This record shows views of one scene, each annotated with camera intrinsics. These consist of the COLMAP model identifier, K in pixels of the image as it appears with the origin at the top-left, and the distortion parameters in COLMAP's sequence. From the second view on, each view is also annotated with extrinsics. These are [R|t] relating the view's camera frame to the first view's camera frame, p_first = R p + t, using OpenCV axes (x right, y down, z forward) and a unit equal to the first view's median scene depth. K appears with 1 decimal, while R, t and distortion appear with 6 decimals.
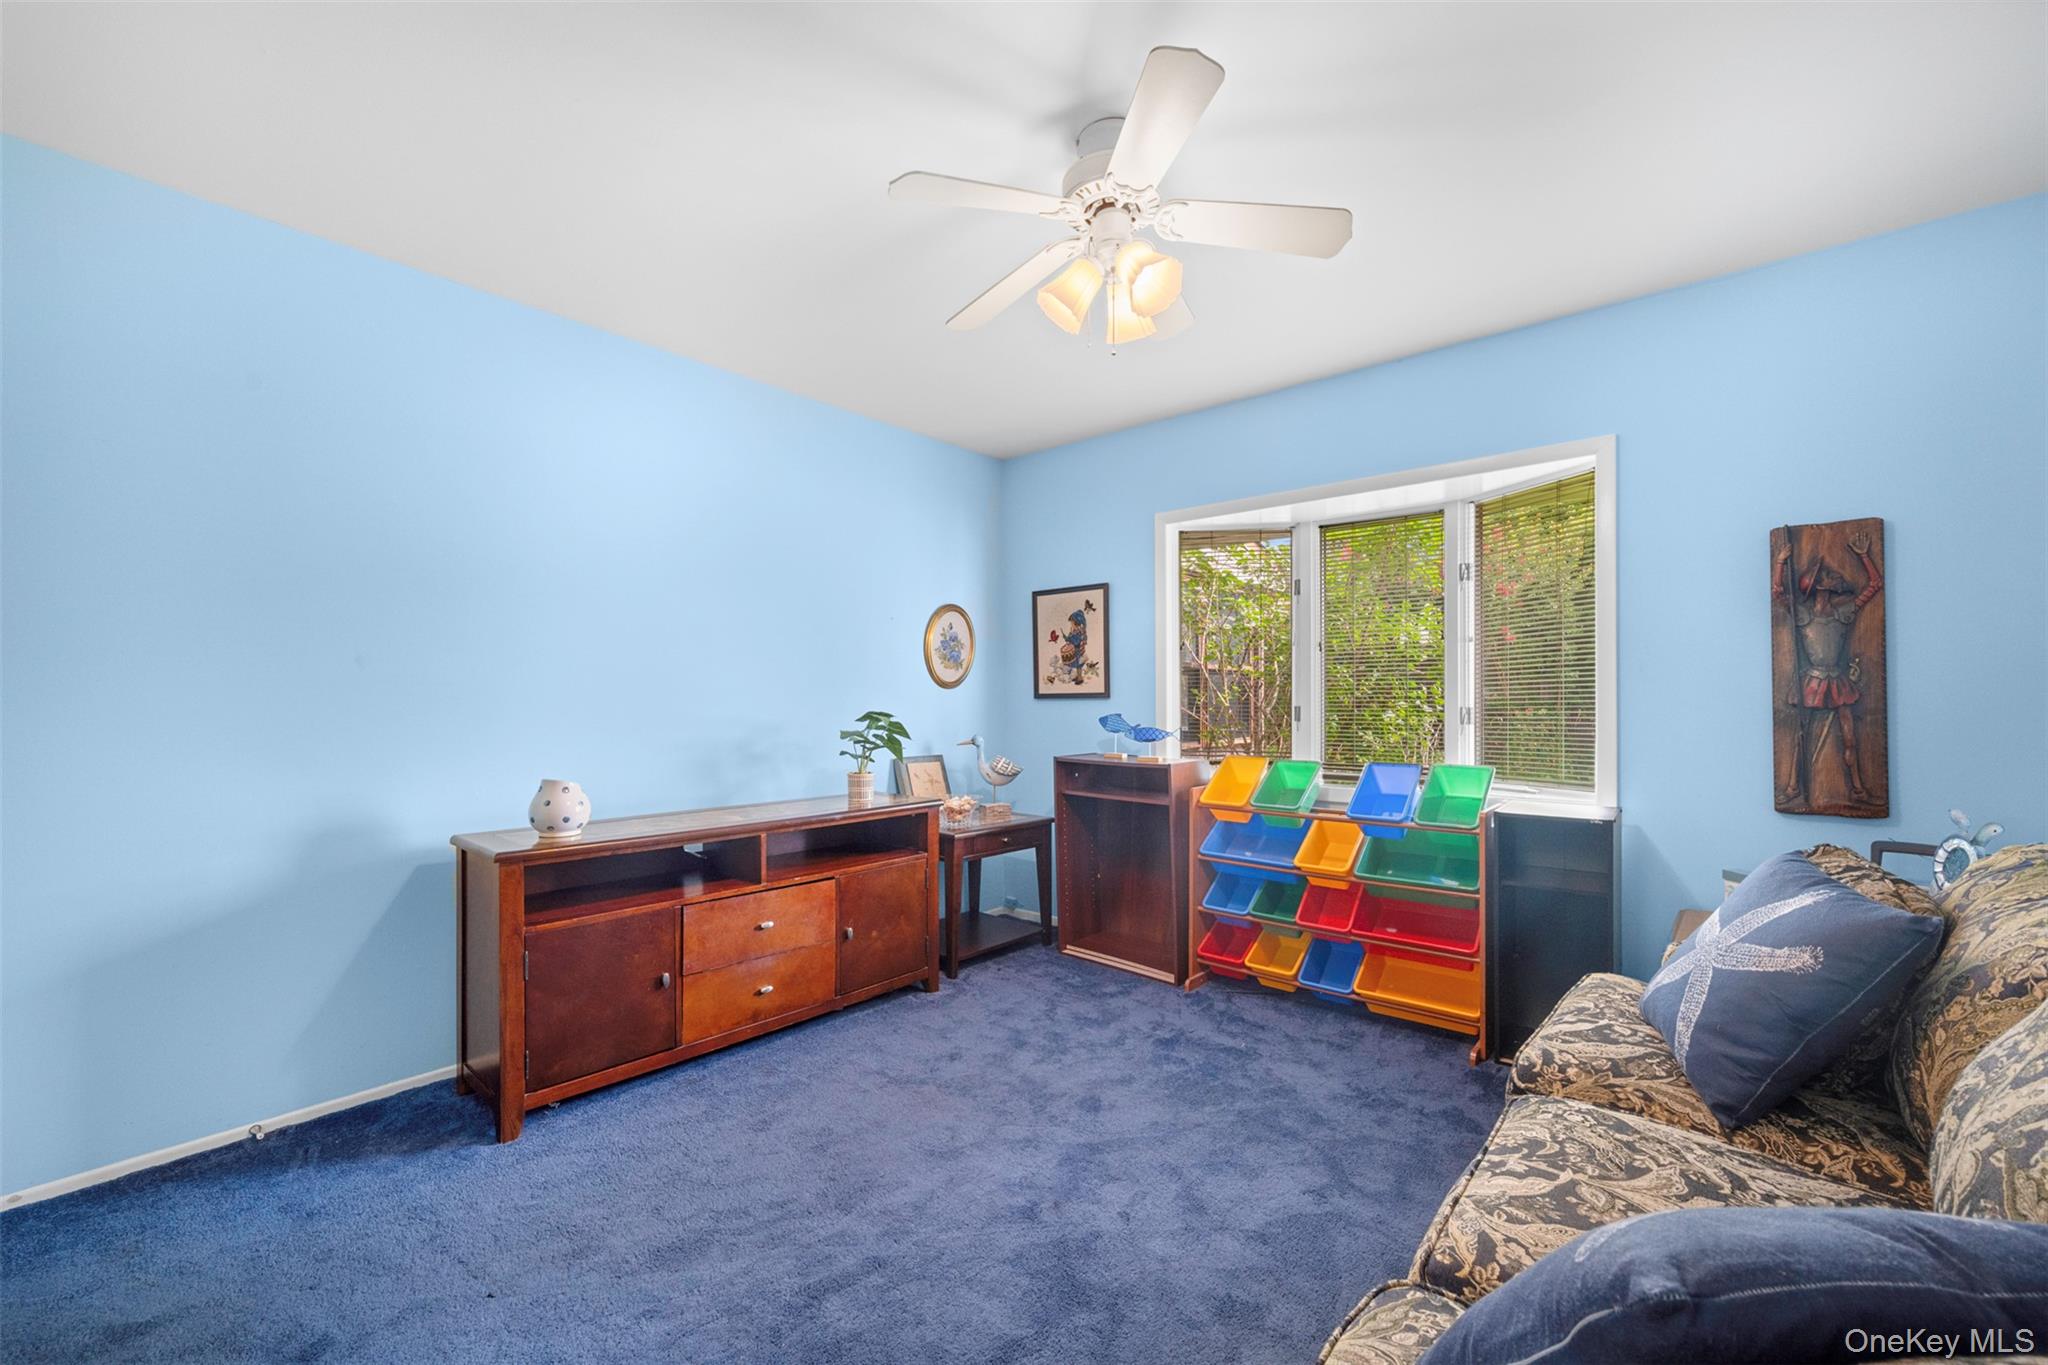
lens RADIAL K [[814.5, 0, 1018.5], [0, 814.5, 699.7], [0, 0, 1]] dist [-0.000092, -0.000003]
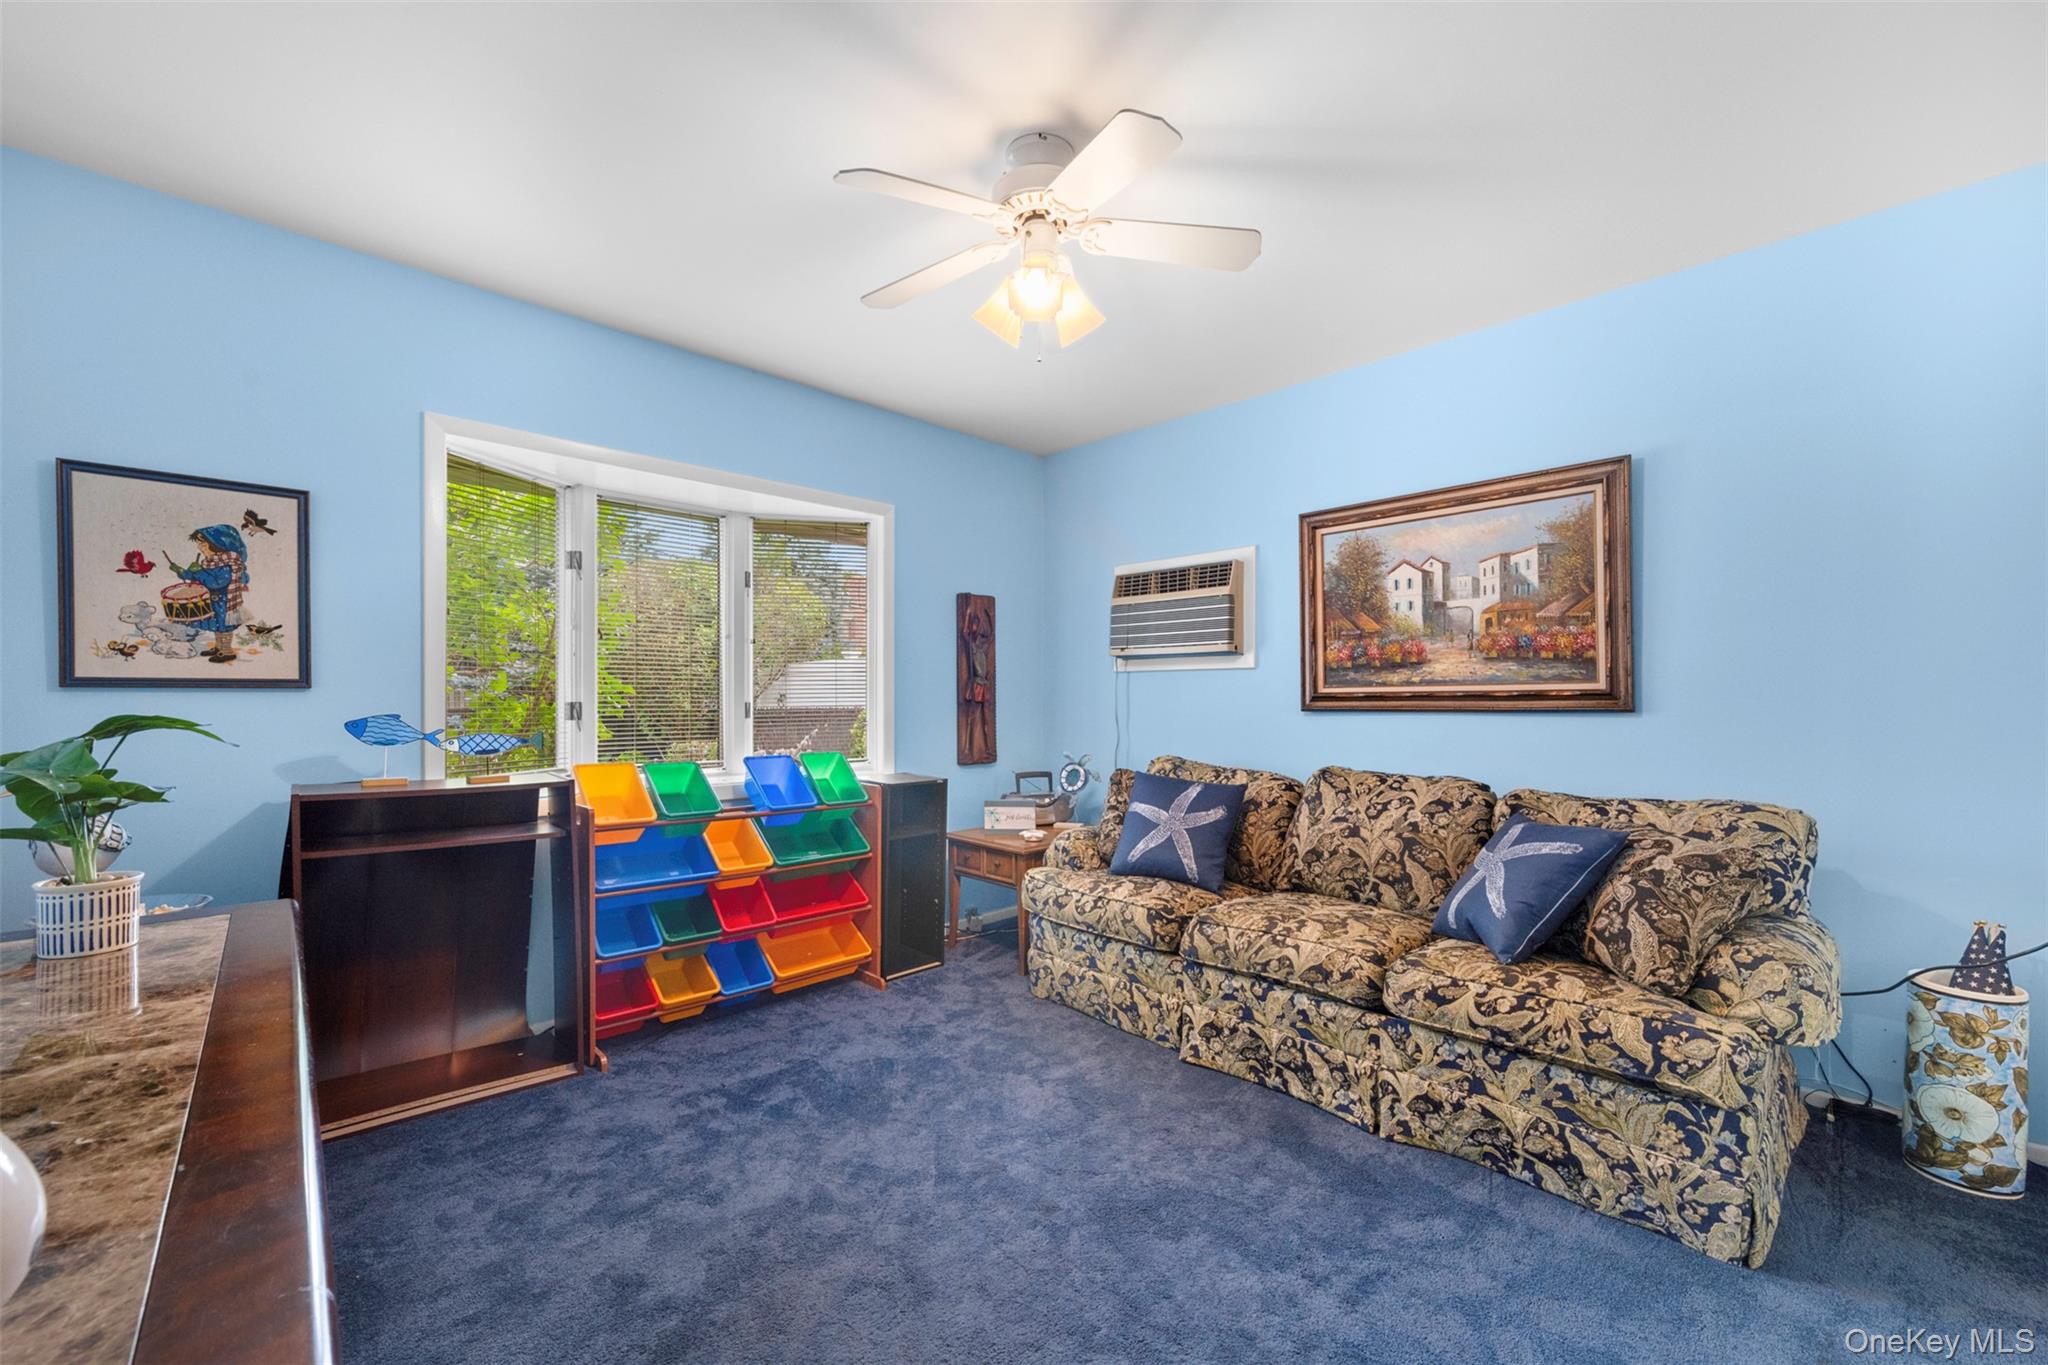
lens RADIAL K [[836.9, 0, 1020.2], [0, 836.9, 694.3], [0, 0, 1]] dist [-0.001416, -0.000197]
pose [[0.080086, 0.008570, 0.996751, -0.572744], [-0.004699, 0.999955, -0.008220, 0.005969], [-0.996777, -0.004025, 0.080123, 0.564941]]
